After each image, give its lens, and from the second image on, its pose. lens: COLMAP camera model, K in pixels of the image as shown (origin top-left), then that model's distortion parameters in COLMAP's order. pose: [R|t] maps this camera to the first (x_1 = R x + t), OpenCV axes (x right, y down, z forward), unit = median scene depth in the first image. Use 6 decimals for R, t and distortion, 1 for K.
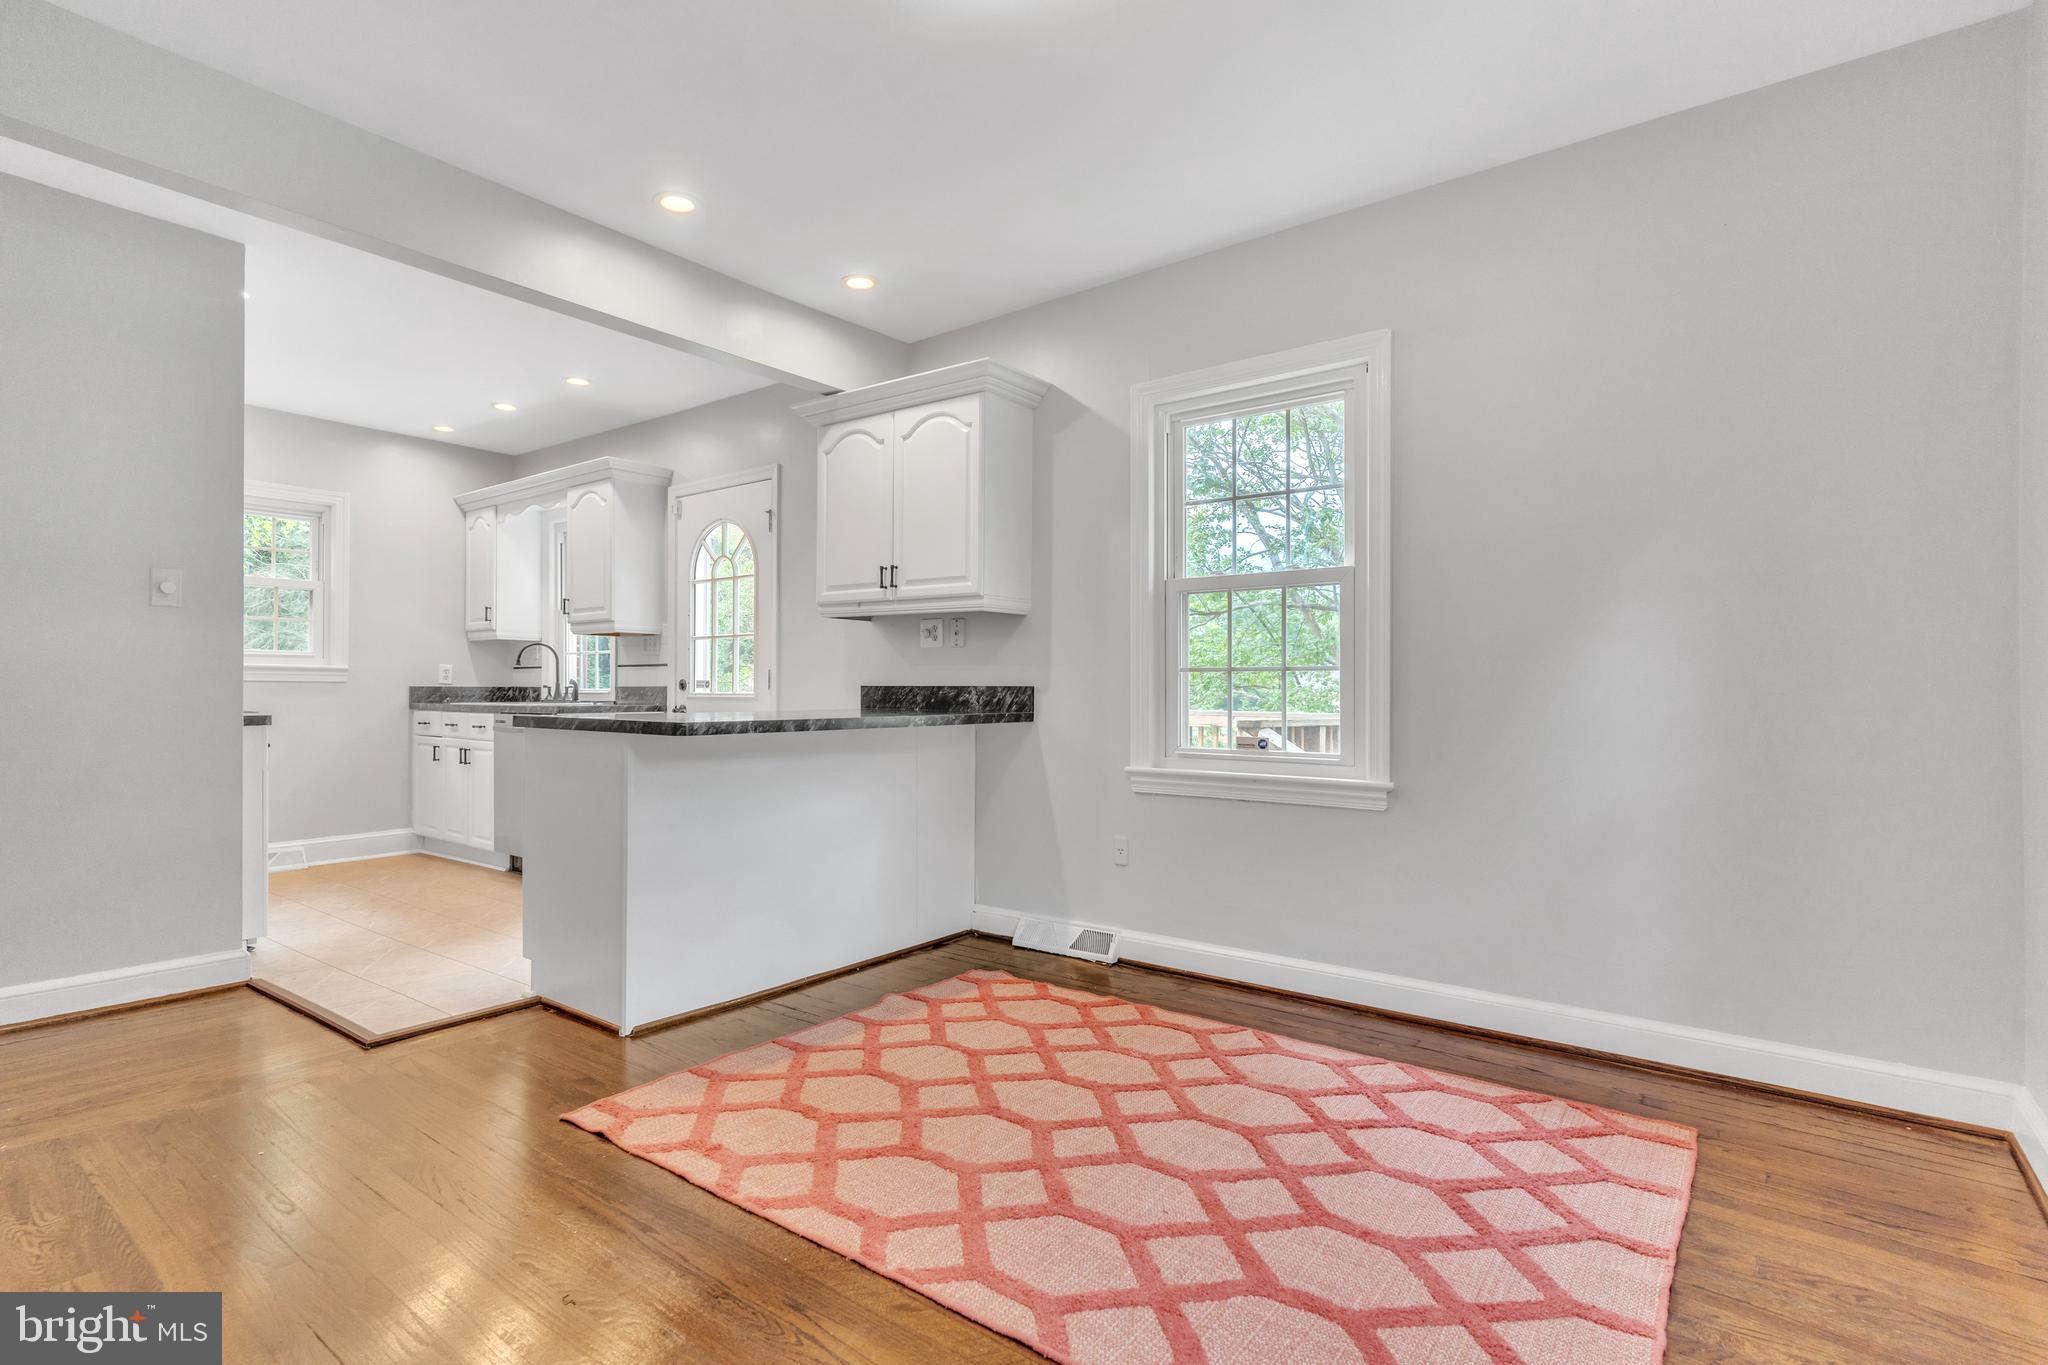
lens RADIAL K [[990.1, 0, 1015.8], [0, 990.1, 687.2], [0, 0, 1]] dist [-0.002973, -0.000362]
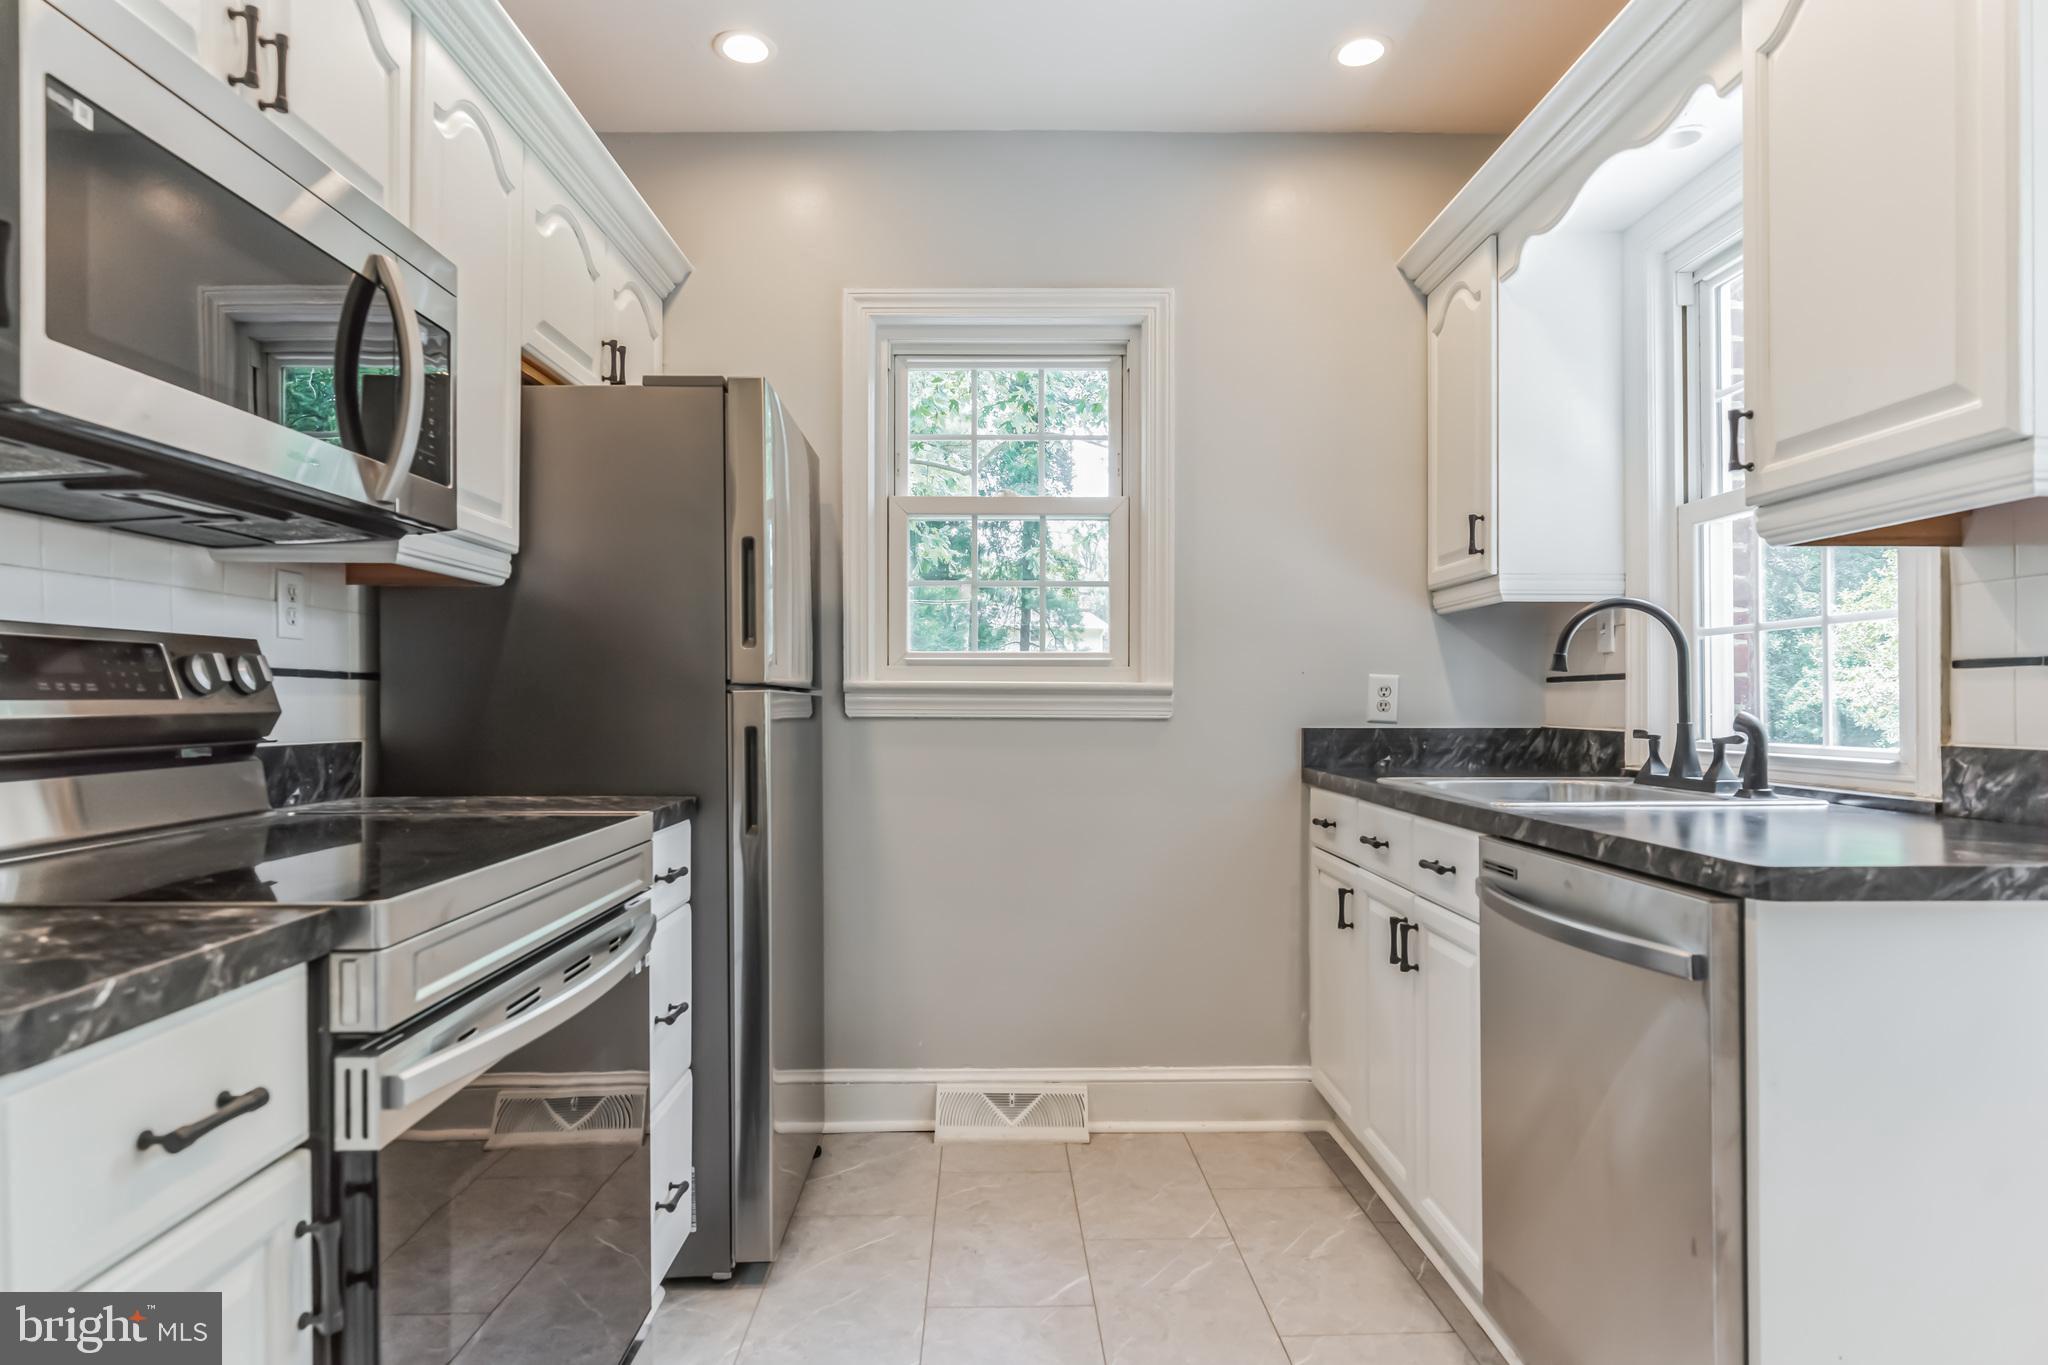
lens RADIAL K [[1146.2, 0, 1006.9], [0, 1146.2, 695.6], [0, 0, 1]] dist [0.003126, 0.001037]
pose [[0.611081, -0.007141, -0.791536, -0.315437], [0.003397, 0.999974, -0.006399, -0.012326], [0.791561, 0.001222, 0.611089, 0.625707]]
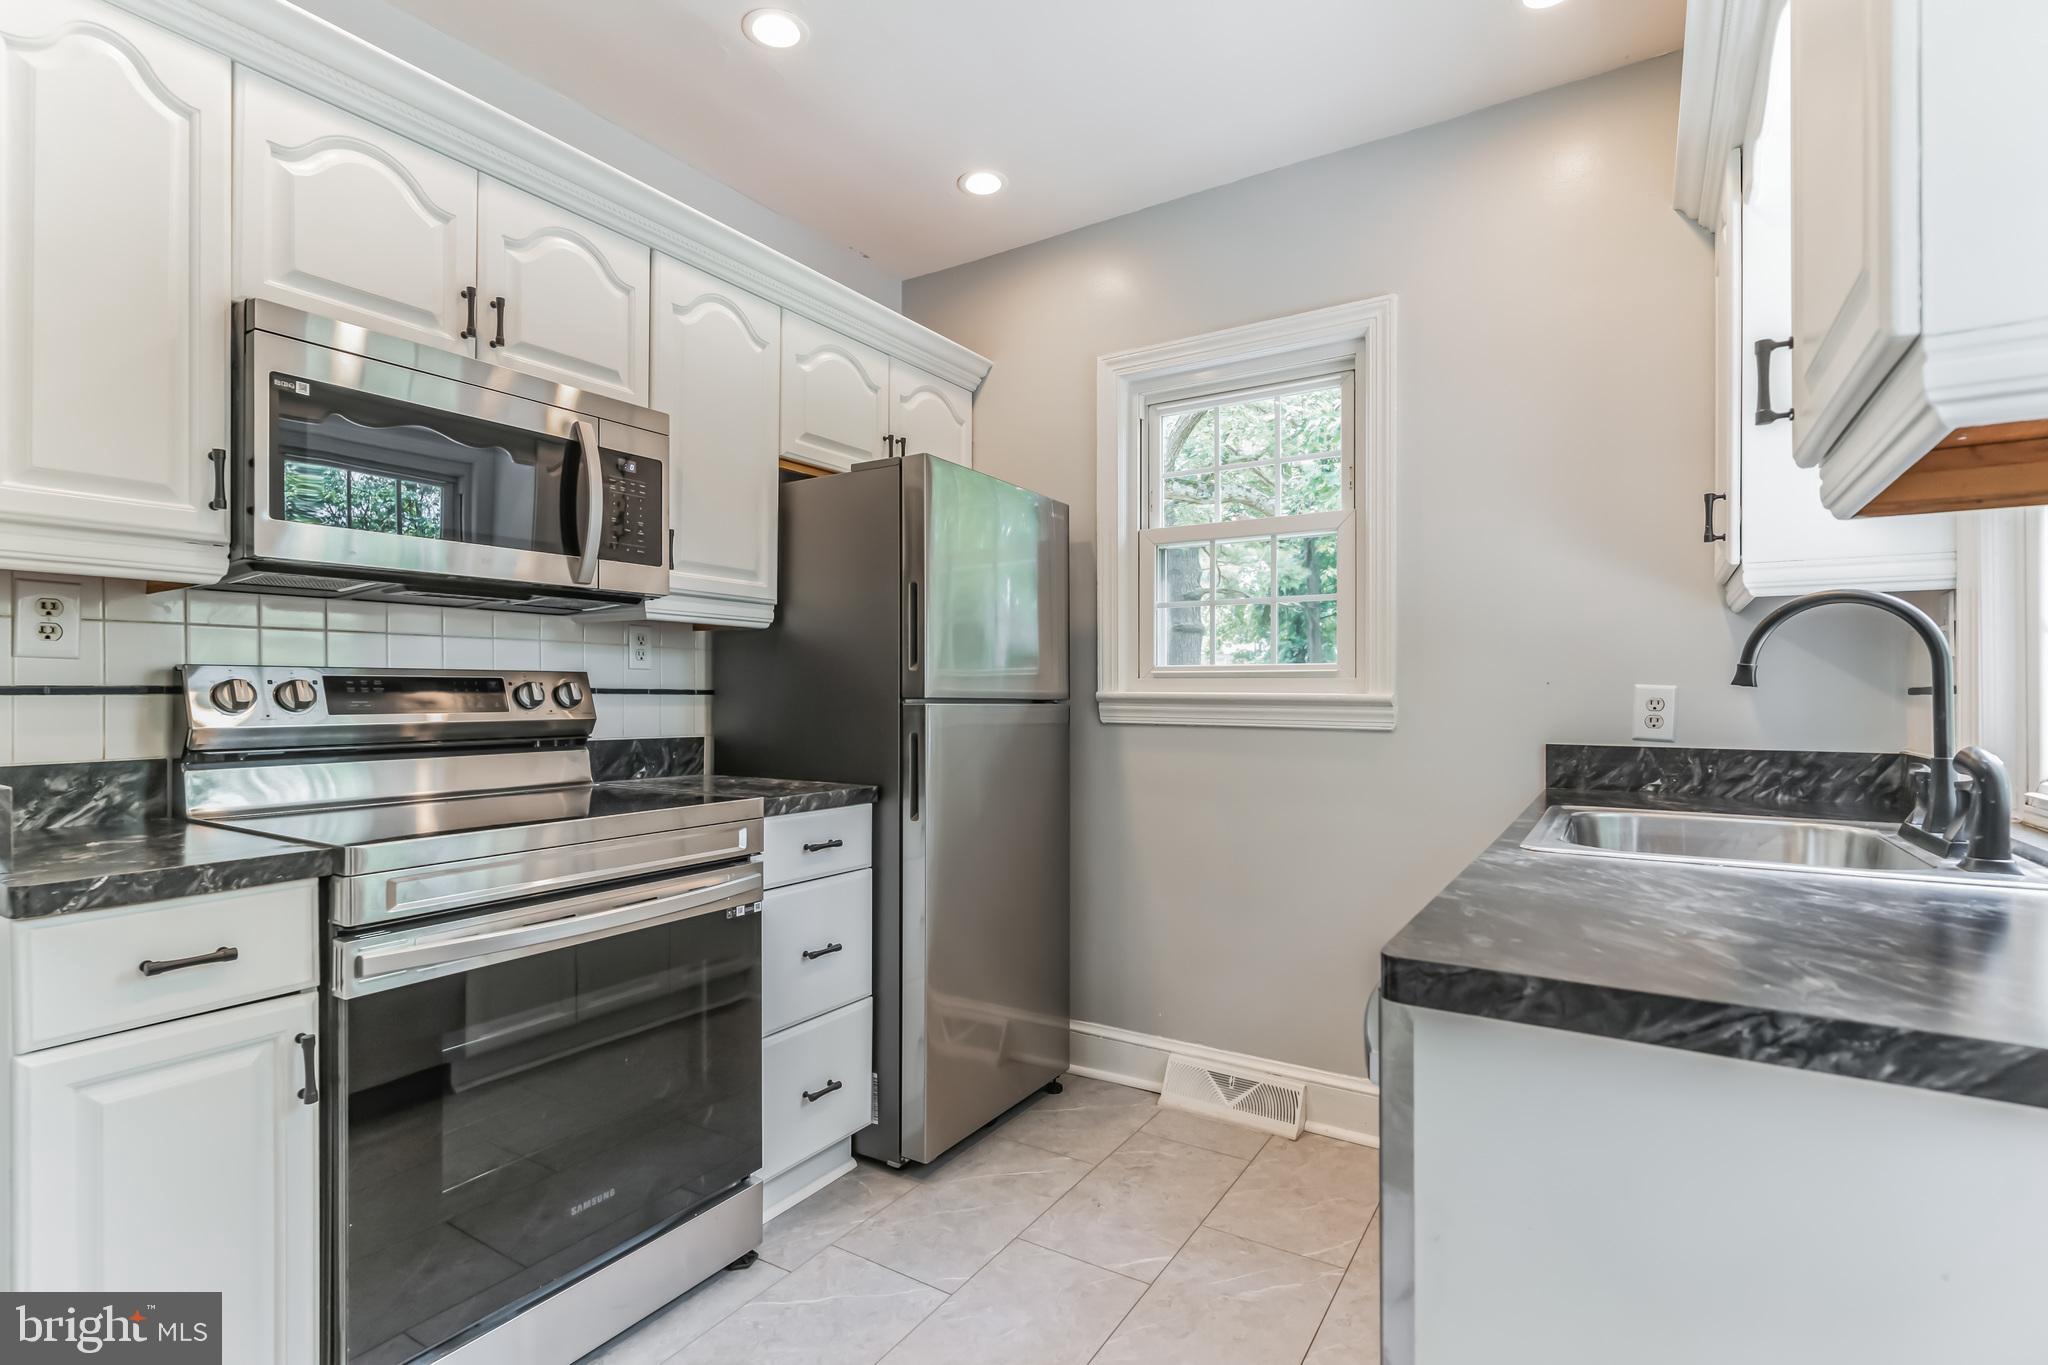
lens RADIAL K [[973.2, 0, 1005.8], [0, 973.2, 689.0], [0, 0, 1]] dist [0.003995, -0.000194]
pose [[0.076366, -0.009952, -0.997030, -0.262861], [-0.000997, 0.999949, -0.010057, -0.018734], [0.997079, 0.001762, 0.076352, 0.791581]]
